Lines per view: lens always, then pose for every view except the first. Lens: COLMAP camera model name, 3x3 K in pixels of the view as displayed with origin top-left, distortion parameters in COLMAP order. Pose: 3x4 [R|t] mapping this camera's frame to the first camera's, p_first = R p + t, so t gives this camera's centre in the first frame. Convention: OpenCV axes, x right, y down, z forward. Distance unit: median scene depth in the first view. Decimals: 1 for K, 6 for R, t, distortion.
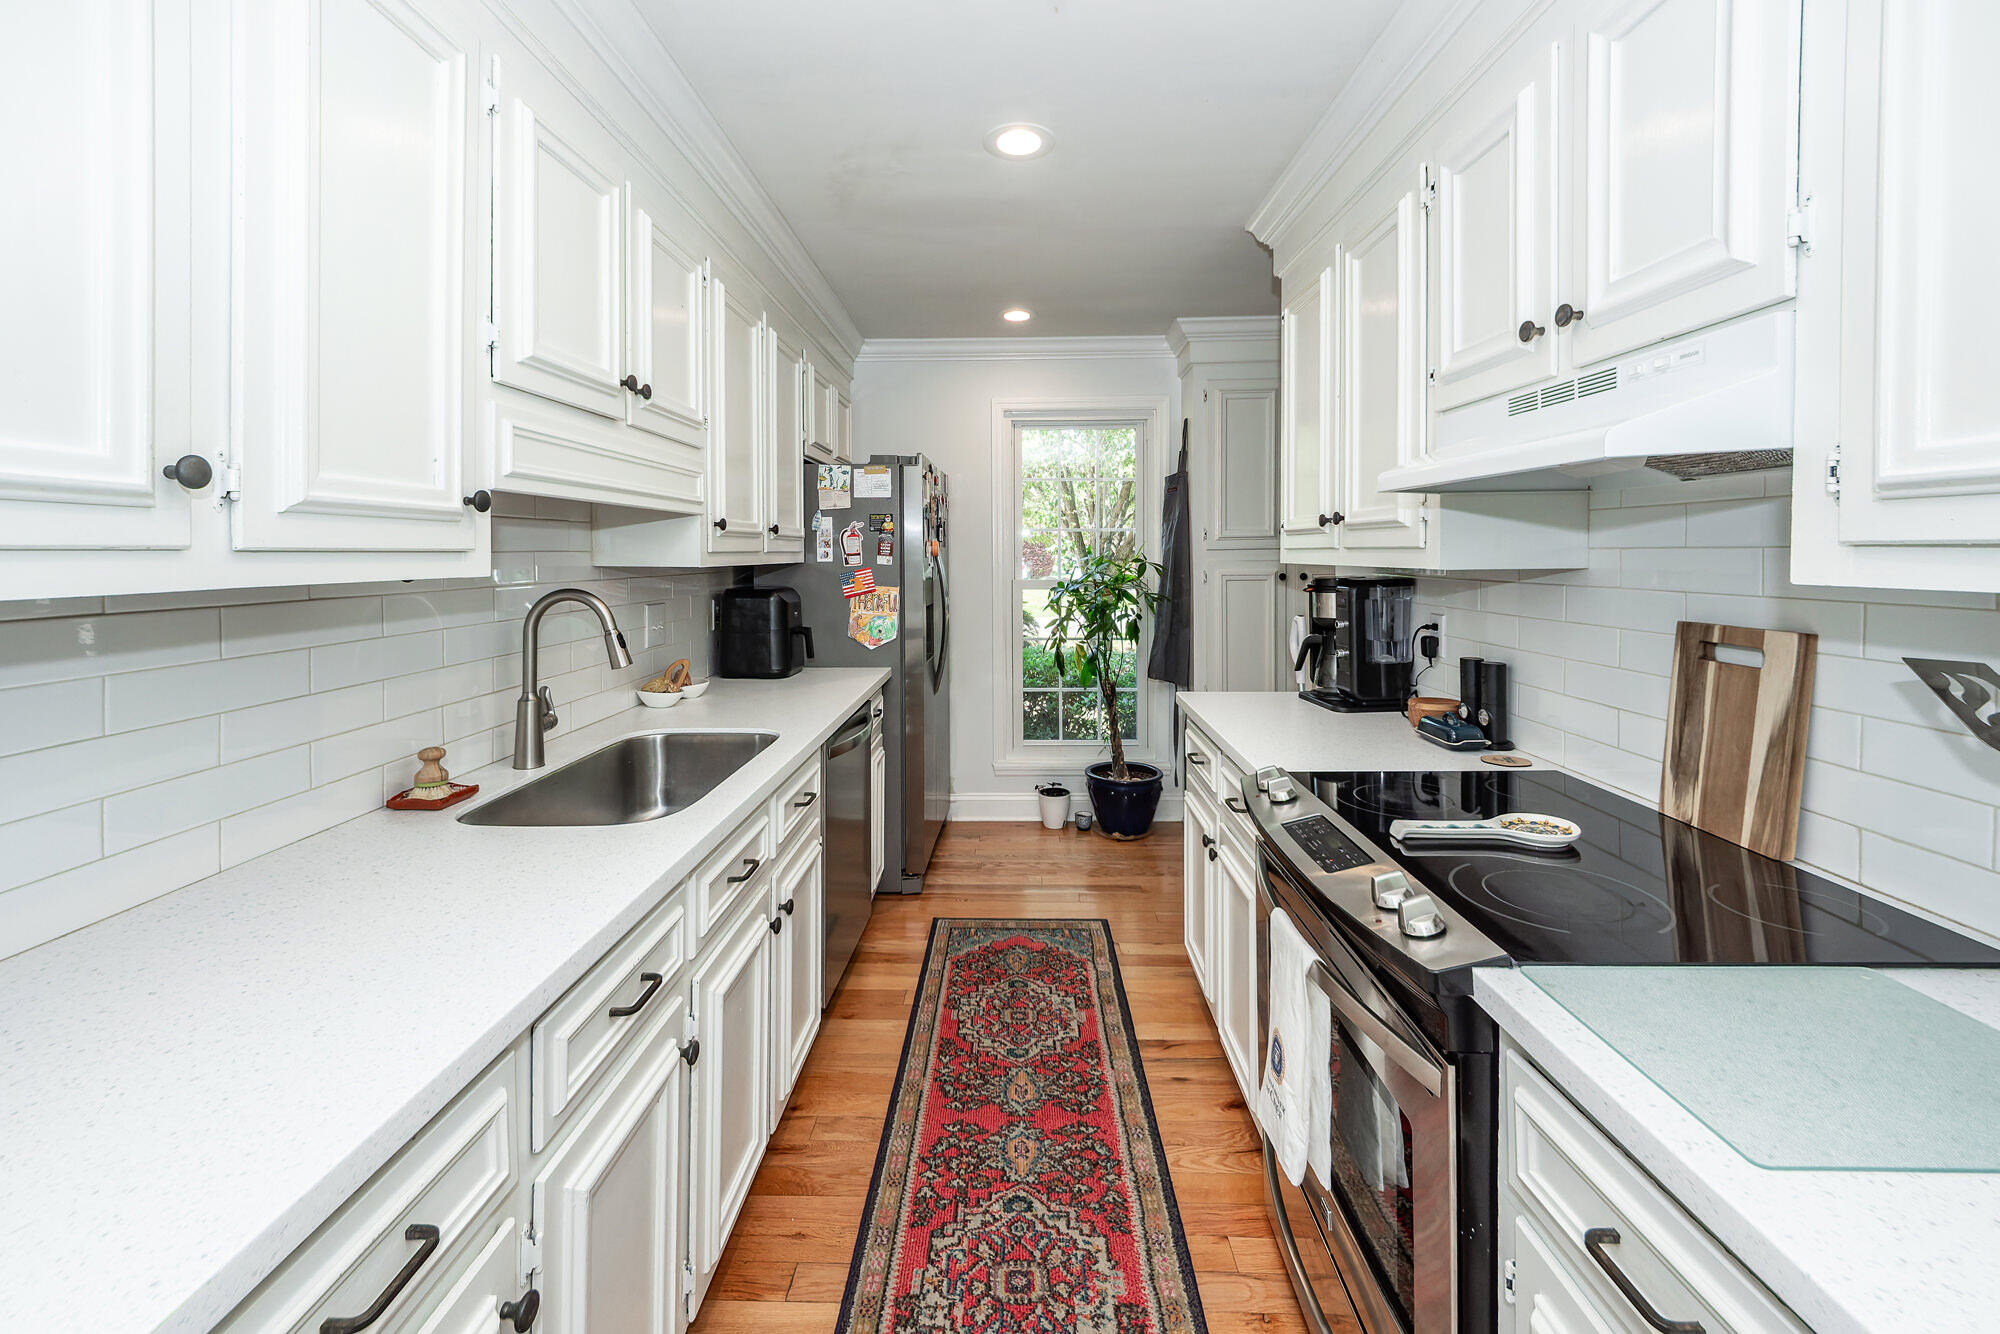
lens RADIAL K [[816.7, 0, 999.2], [0, 816.7, 574.3], [0, 0, 1]] dist [0.013922, -0.000332]
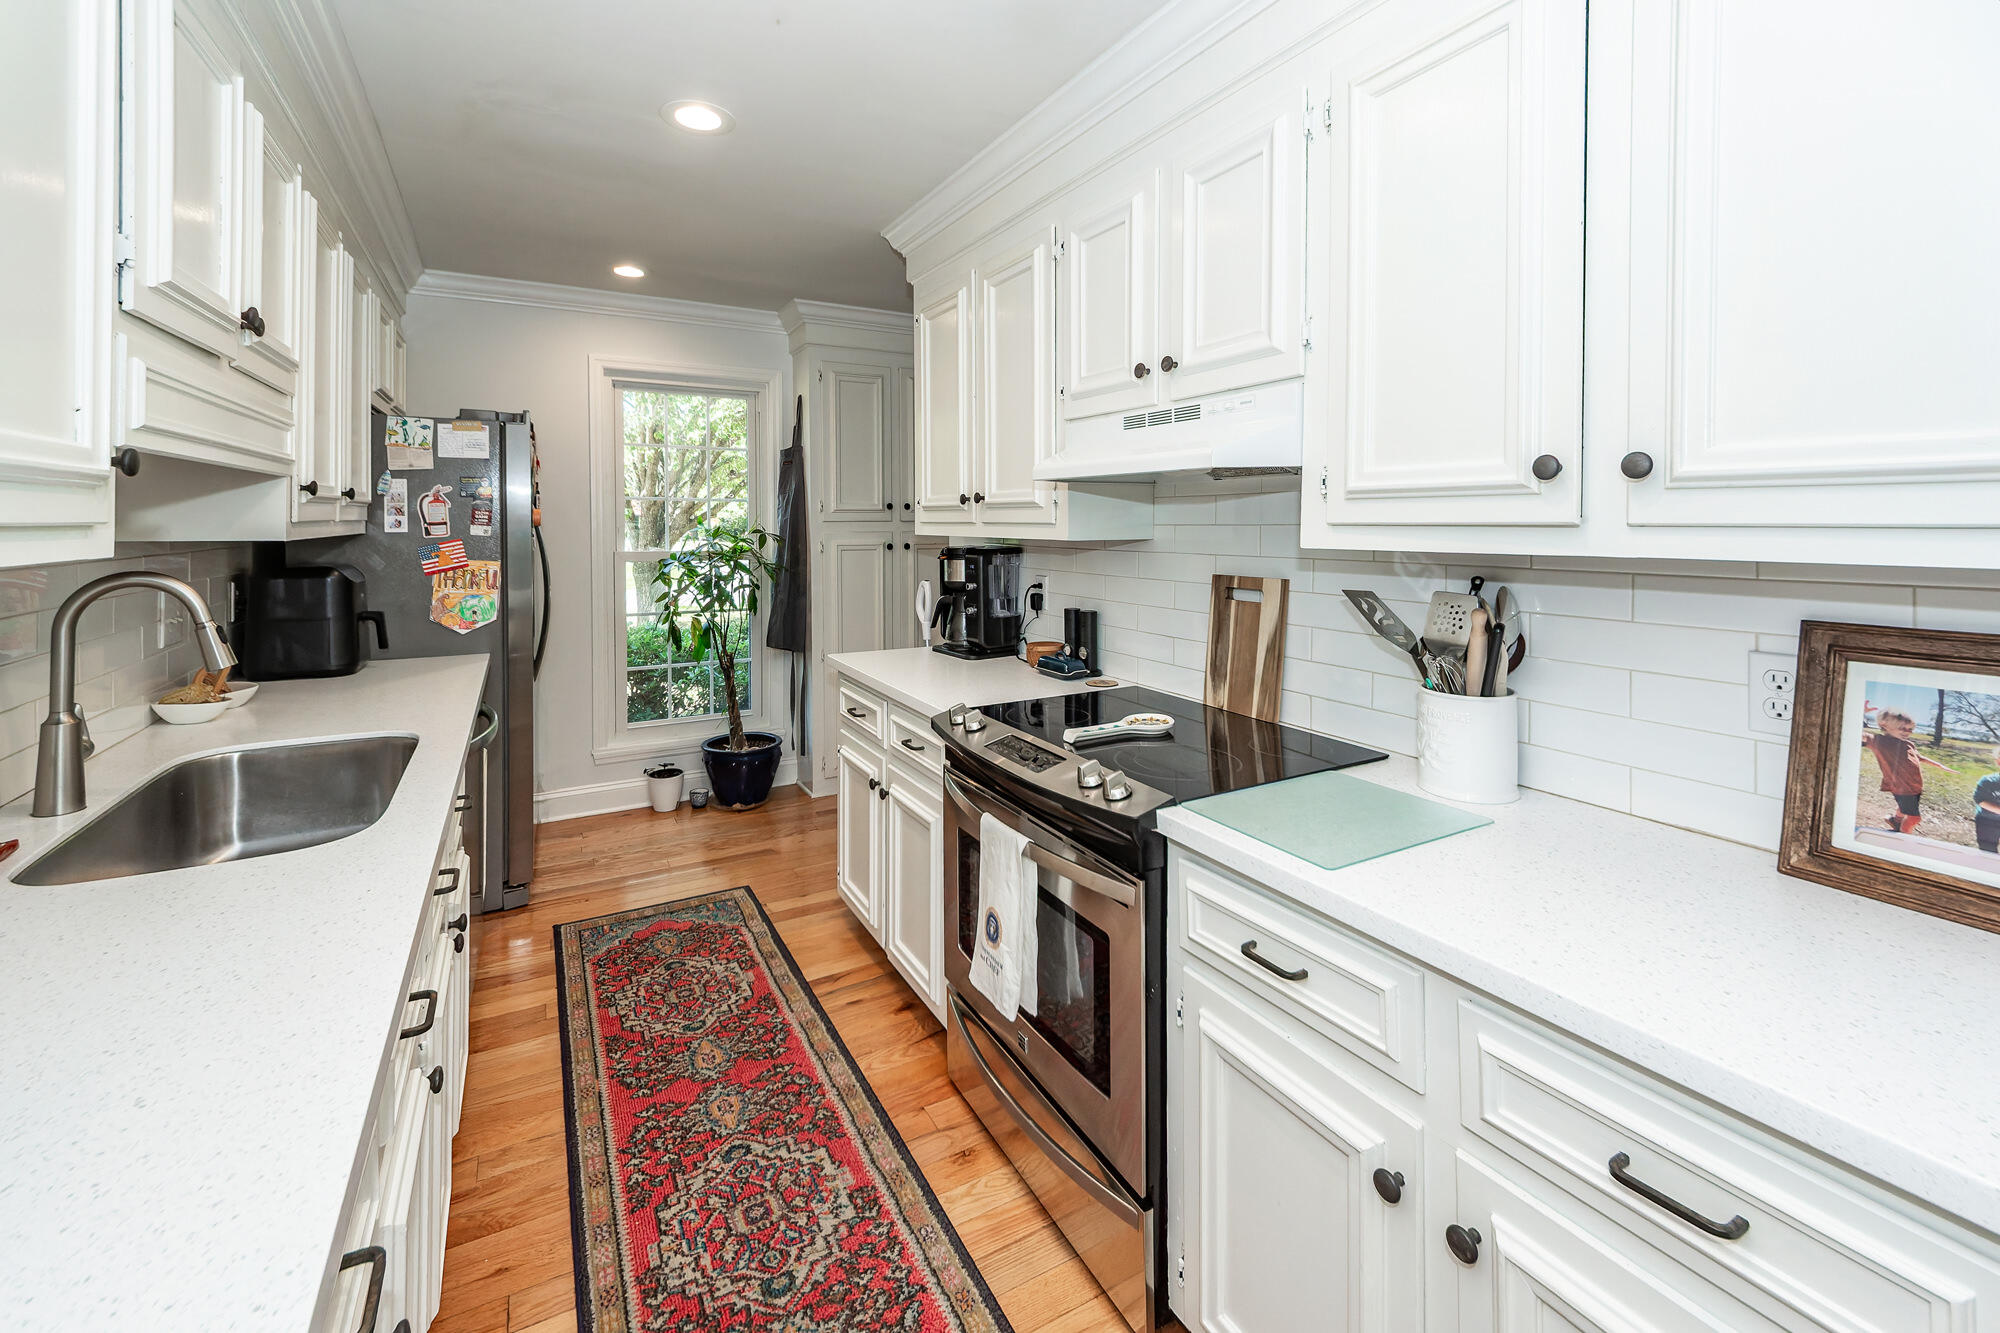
lens RADIAL K [[824.4, 0, 990.2], [0, 824.4, 545.1], [0, 0, 1]] dist [0.015780, -0.007298]
pose [[0.862611, -0.005708, 0.505836, -0.202097], [0.005844, 0.999982, 0.001319, -0.000048], [-0.505834, 0.001818, 0.862629, -0.059277]]
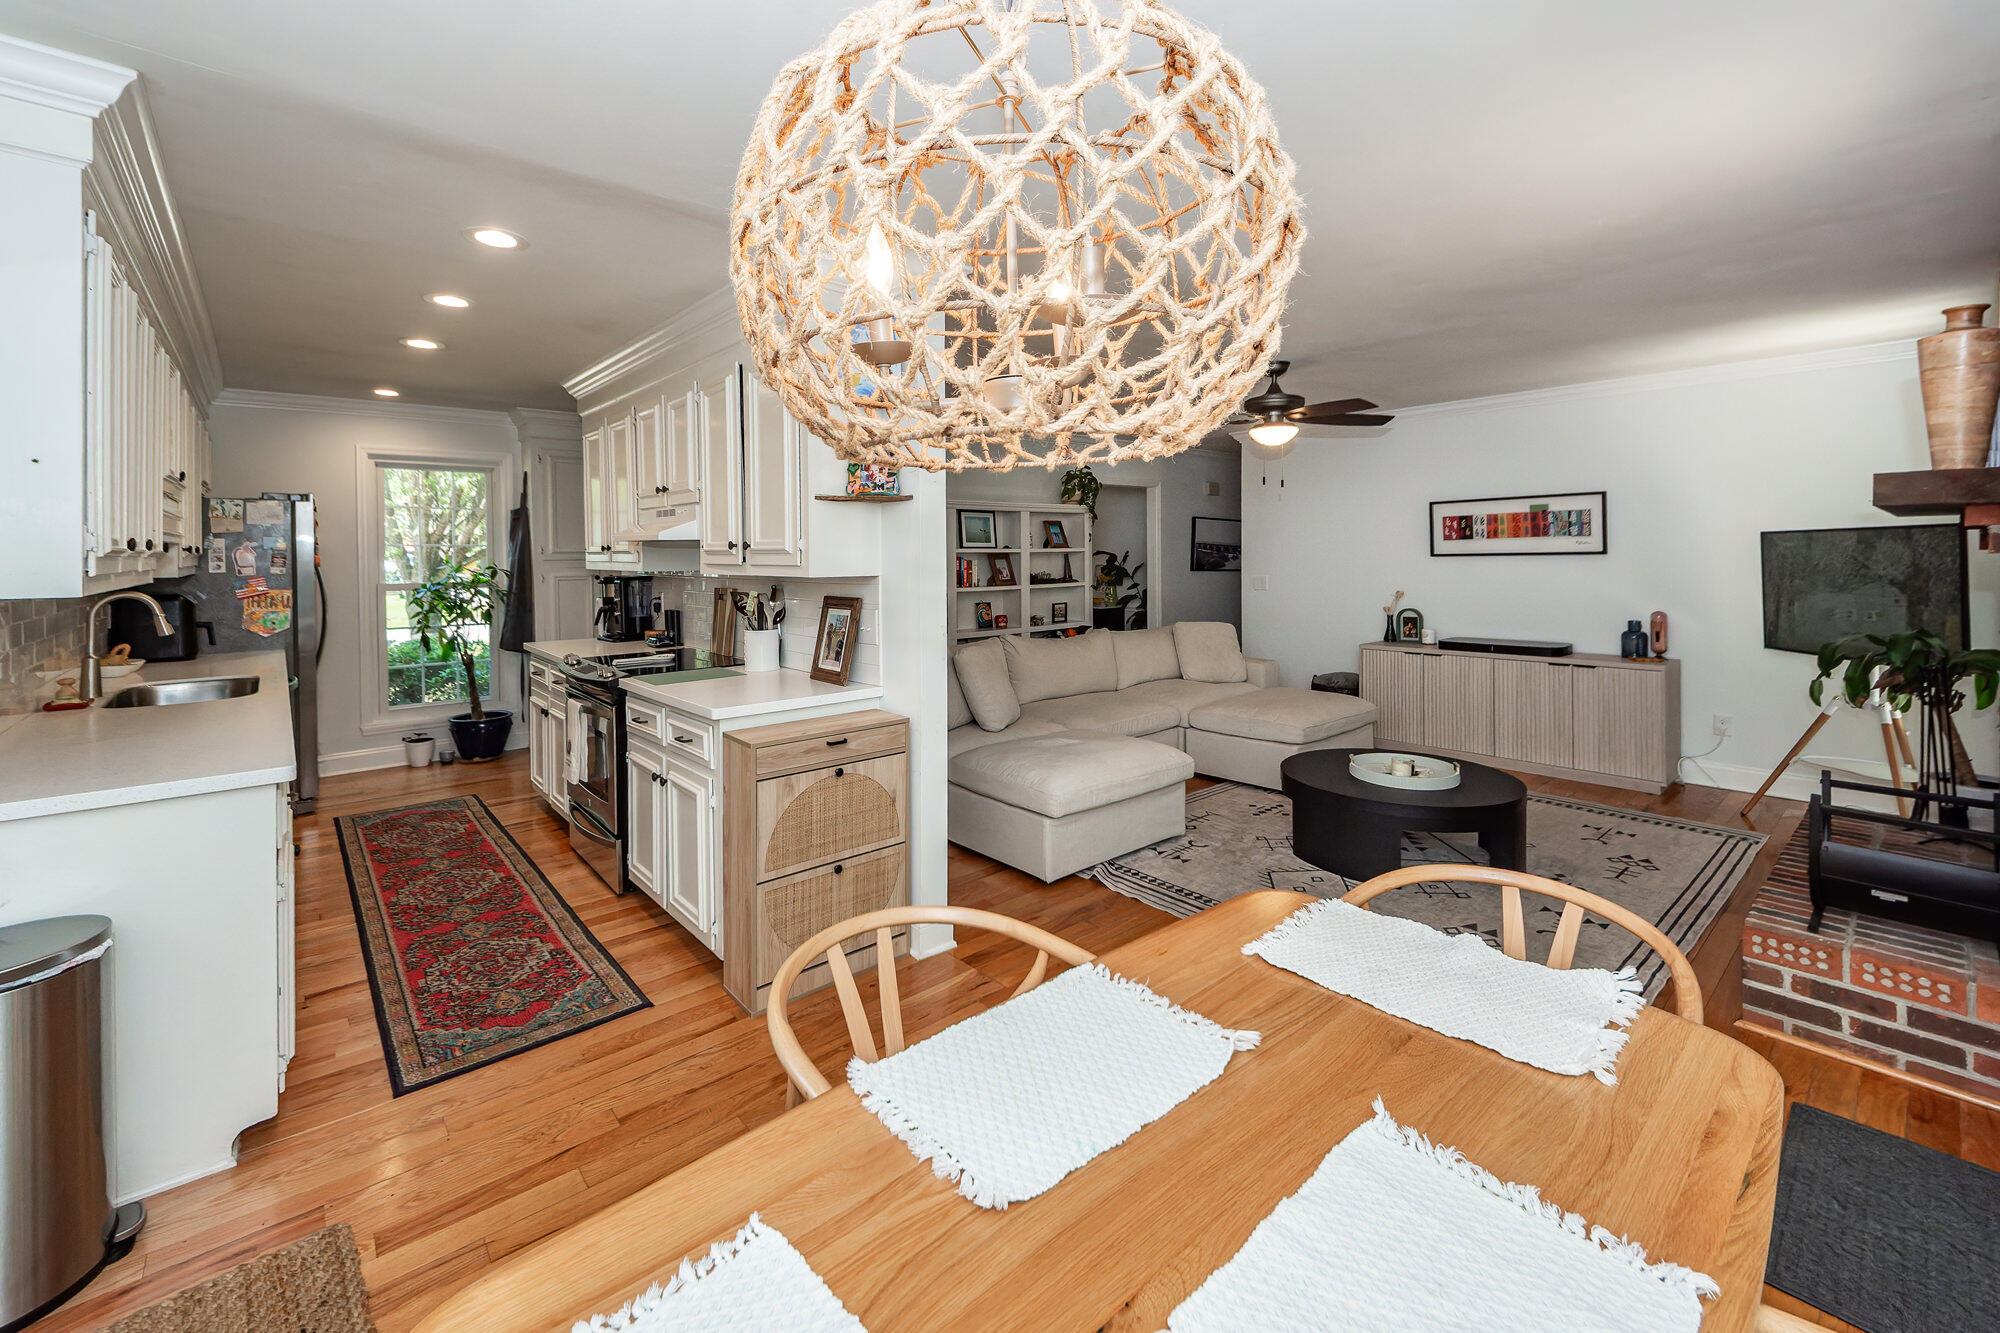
lens RADIAL K [[800.3, 0, 972.6], [0, 800.3, 566.5], [0, 0, 1]] dist [0.027402, -0.010919]
pose [[0.744343, -0.011394, 0.667700, -0.309187], [0.020049, 0.999785, -0.005290, 0.010853], [-0.667496, 0.017325, 0.744412, -1.320538]]
